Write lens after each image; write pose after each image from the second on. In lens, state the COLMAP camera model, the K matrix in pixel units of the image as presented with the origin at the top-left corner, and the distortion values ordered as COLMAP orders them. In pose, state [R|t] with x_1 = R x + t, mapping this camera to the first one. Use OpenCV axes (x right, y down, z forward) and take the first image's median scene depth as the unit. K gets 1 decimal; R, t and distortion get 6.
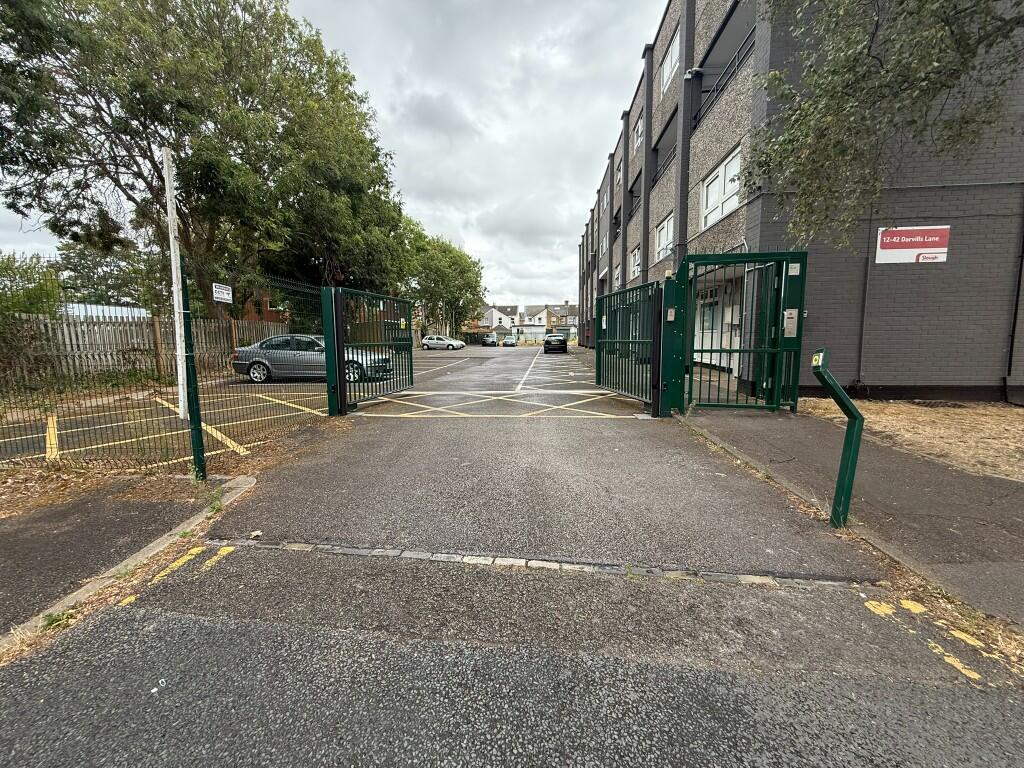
lens RADIAL K [[408.1, 0, 508.5], [0, 408.1, 385.6], [0, 0, 1]] dist [0.000641, 0.000240]
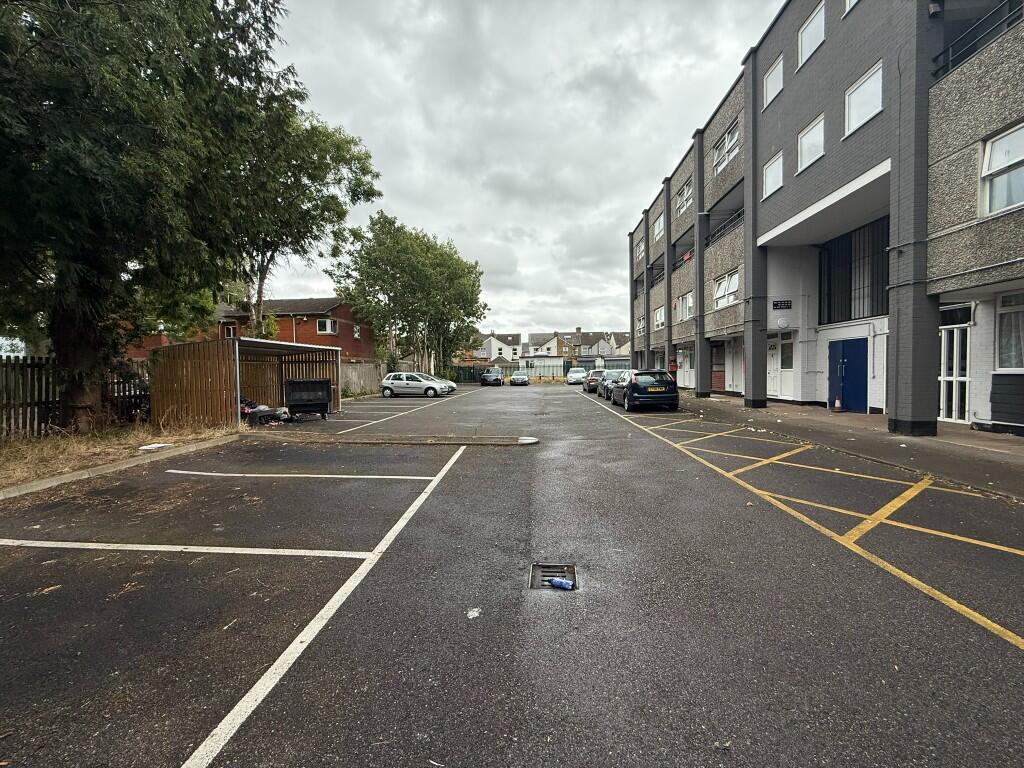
lens RADIAL K [[408.1, 0, 508.5], [0, 408.1, 385.6], [0, 0, 1]] dist [0.000641, 0.000240]
pose [[0.999813, -0.008880, 0.017189, -0.024764], [0.010220, 0.996783, -0.079499, -0.034110], [-0.016428, 0.079659, 0.996687, 0.251586]]
